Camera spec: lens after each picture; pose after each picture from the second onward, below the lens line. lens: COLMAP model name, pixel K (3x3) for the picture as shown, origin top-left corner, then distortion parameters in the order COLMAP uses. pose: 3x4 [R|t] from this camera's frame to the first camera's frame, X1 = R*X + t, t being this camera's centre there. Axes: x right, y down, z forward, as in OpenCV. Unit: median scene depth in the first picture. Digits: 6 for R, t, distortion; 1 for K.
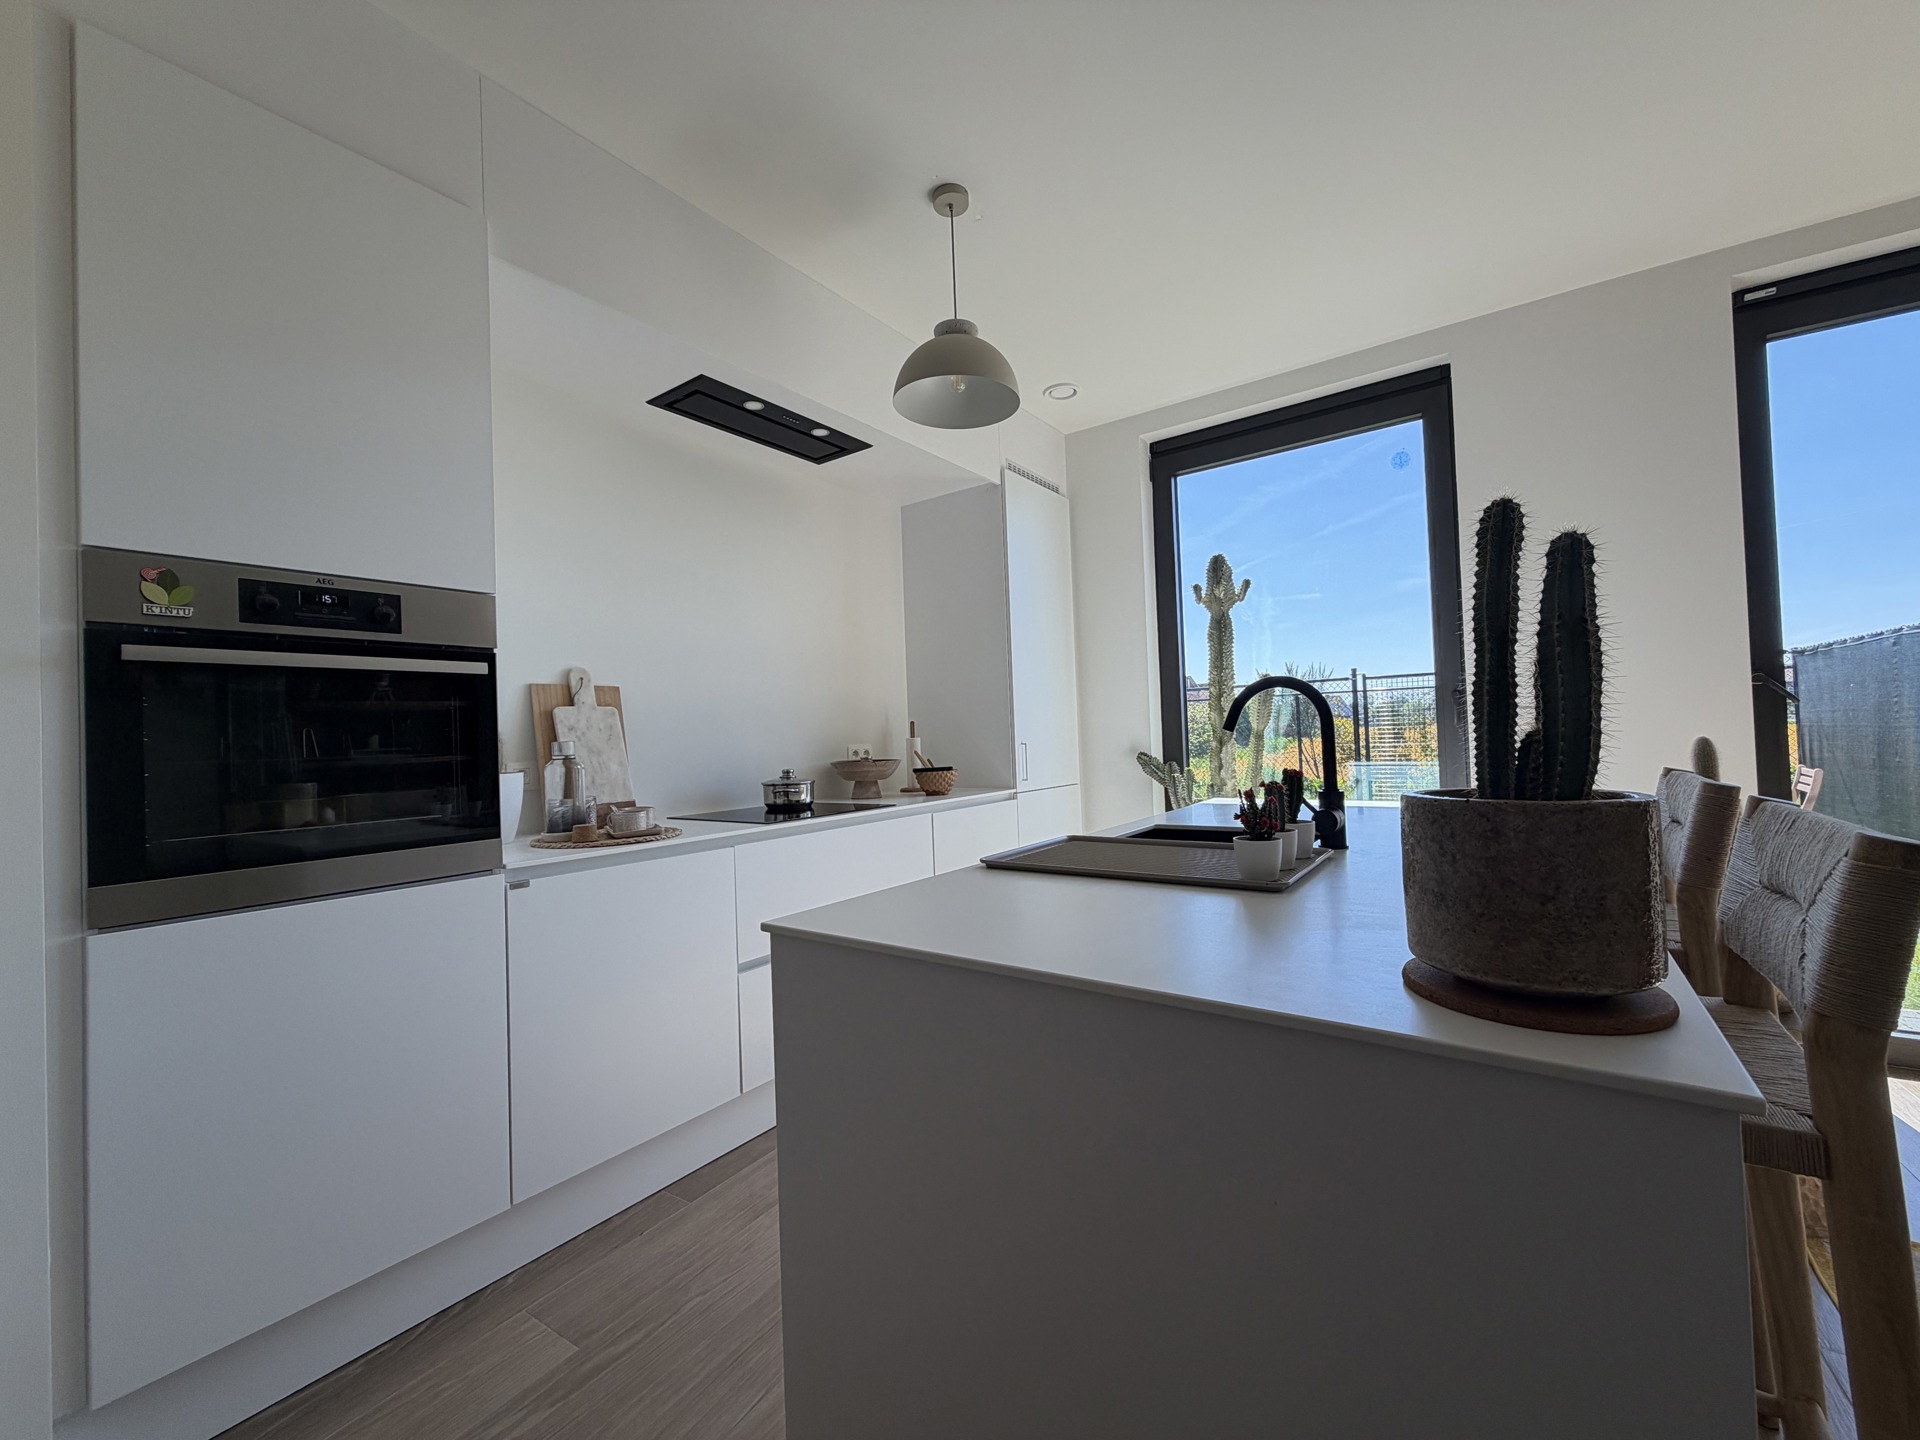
lens RADIAL K [[777.6, 0, 960.1], [0, 777.6, 722.2], [0, 0, 1]] dist [-0.002043, -0.000200]
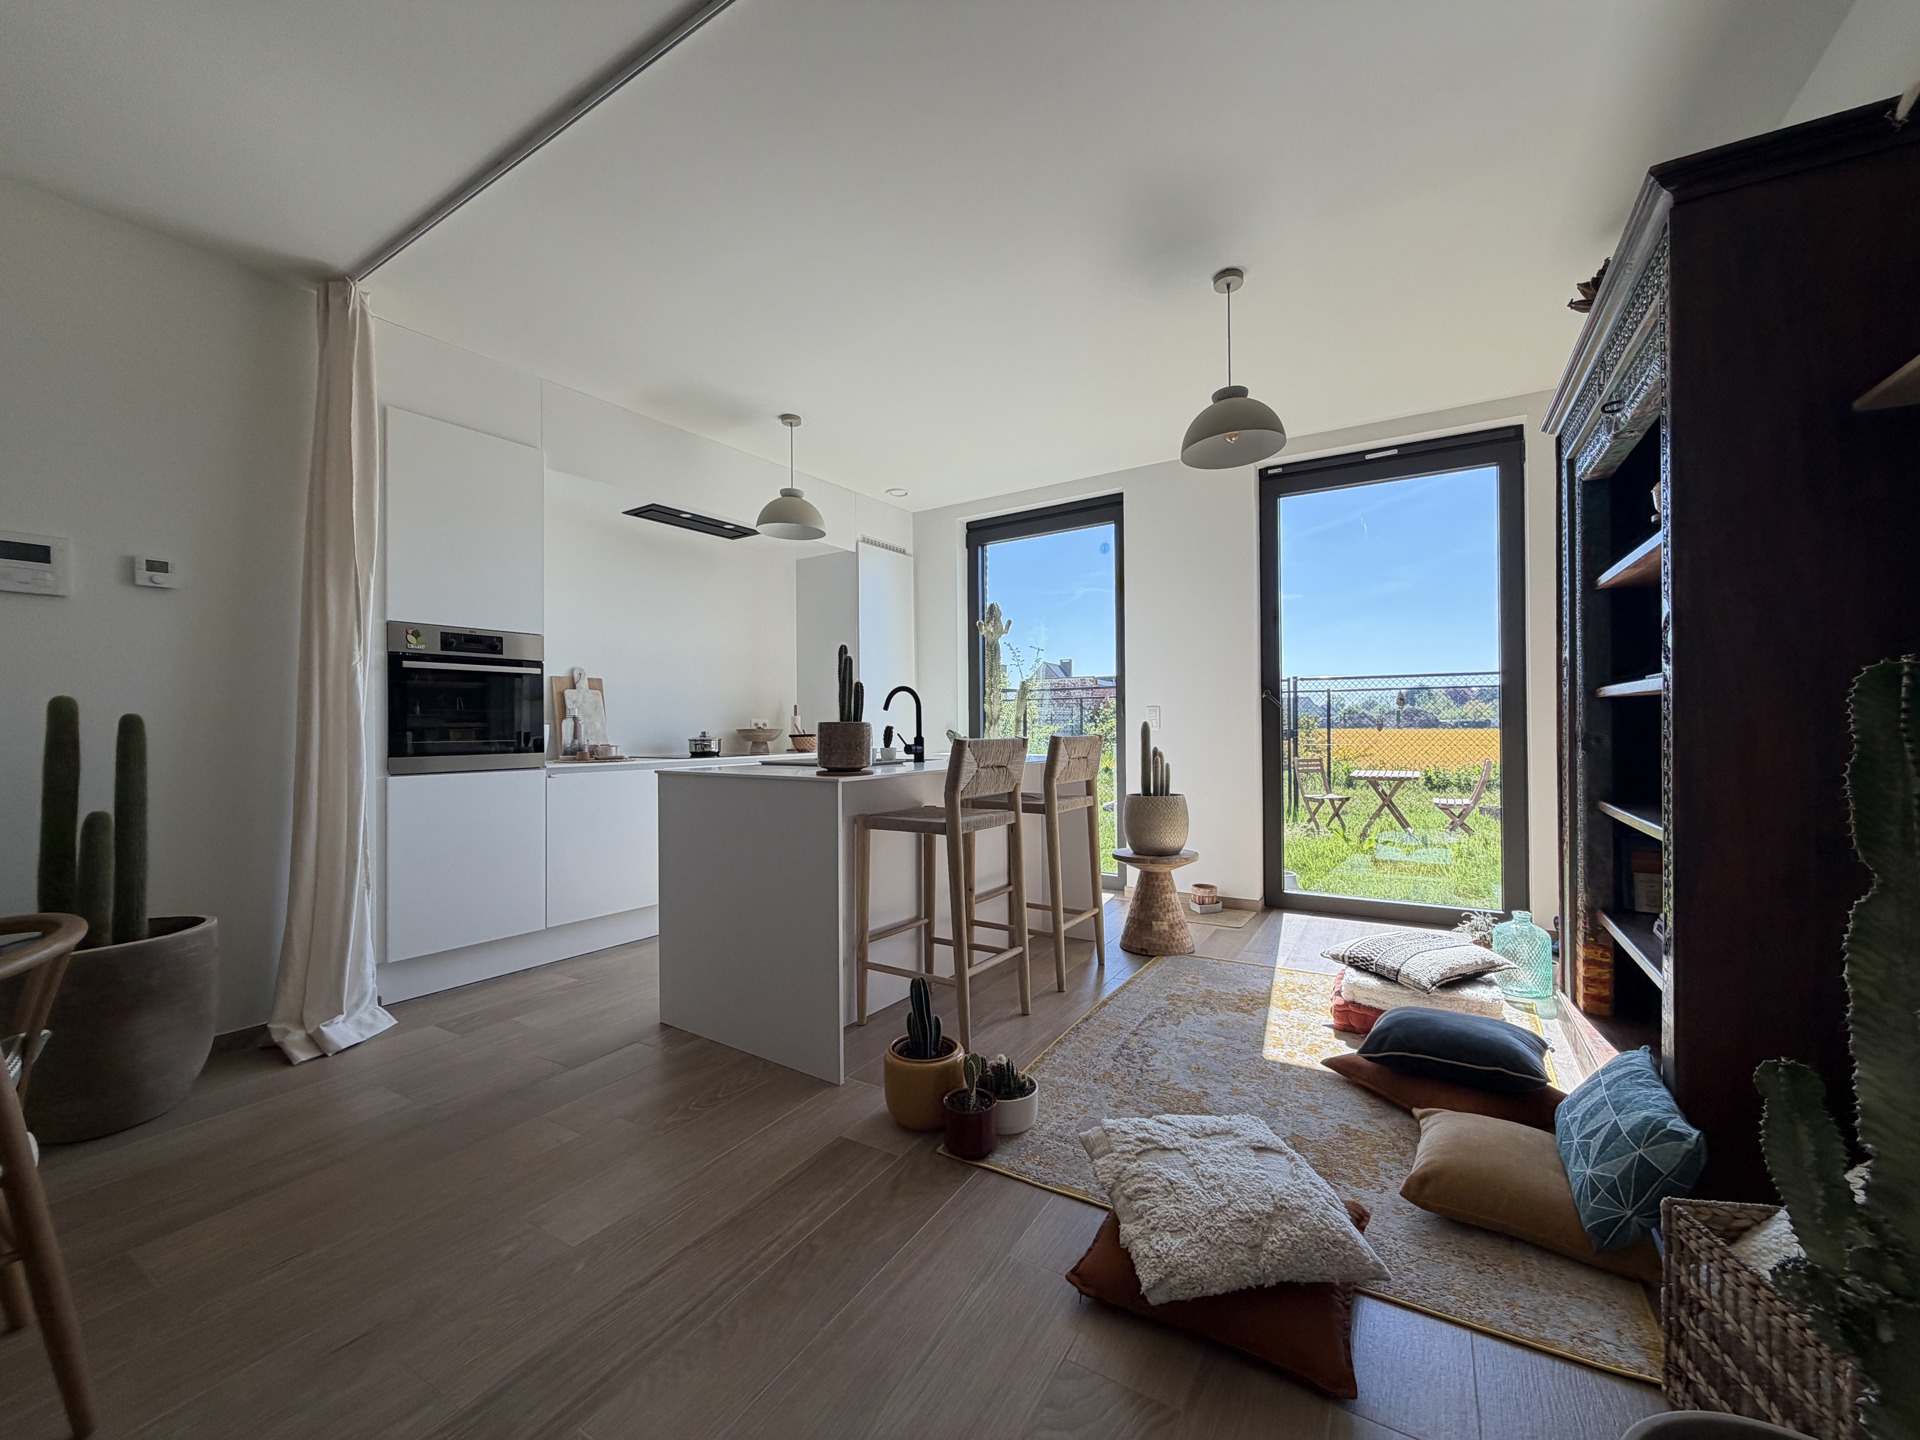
lens RADIAL K [[777.6, 0, 962.0], [0, 777.6, 718.0], [0, 0, 1]] dist [-0.002043, -0.000200]
pose [[0.999178, 0.027541, 0.029743, 0.323264], [-0.027749, 0.999593, 0.006587, 0.008010], [-0.029550, -0.007407, 0.999536, -0.779652]]
